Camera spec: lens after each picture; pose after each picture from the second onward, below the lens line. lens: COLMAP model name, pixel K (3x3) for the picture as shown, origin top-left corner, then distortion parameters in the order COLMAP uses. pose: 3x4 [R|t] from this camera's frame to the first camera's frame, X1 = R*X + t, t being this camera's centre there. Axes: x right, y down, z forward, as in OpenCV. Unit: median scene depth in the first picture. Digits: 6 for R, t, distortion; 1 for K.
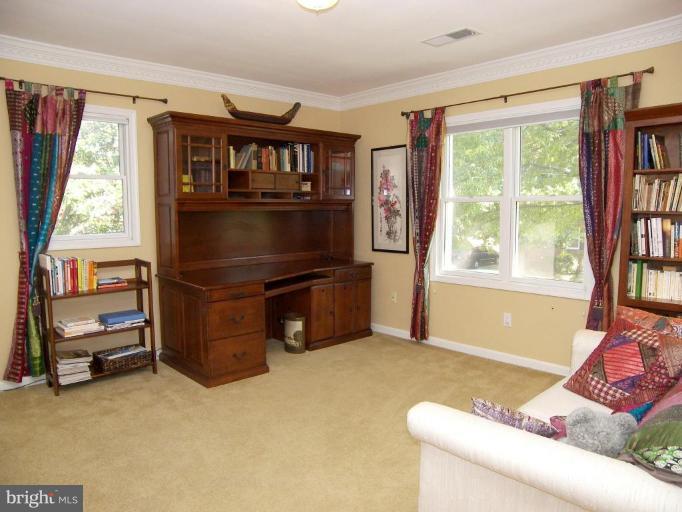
lens RADIAL K [[490.4, 0, 341.0], [0, 490.4, 256.0], [0, 0, 1]] dist [-0.129581, 0.108092]
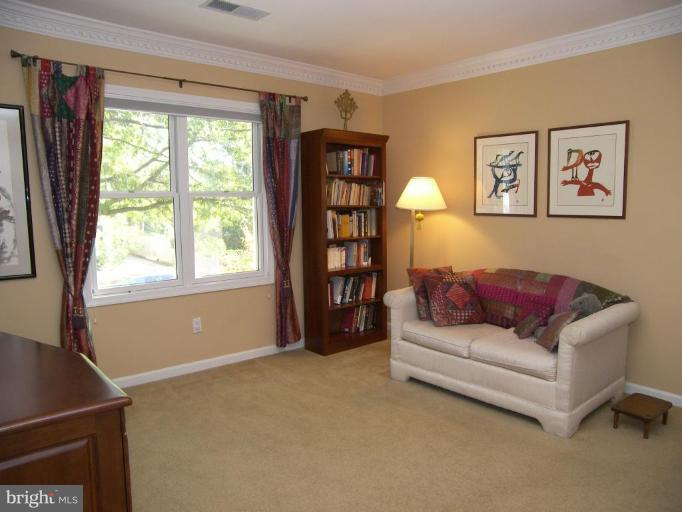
lens RADIAL K [[490.4, 0, 341.0], [0, 490.4, 256.0], [0, 0, 1]] dist [-0.129581, 0.108092]
pose [[0.045761, -0.109789, 0.992901, -0.551105], [0.098478, 0.989597, 0.104885, -0.069674], [-0.994087, 0.092980, 0.056096, 0.659161]]
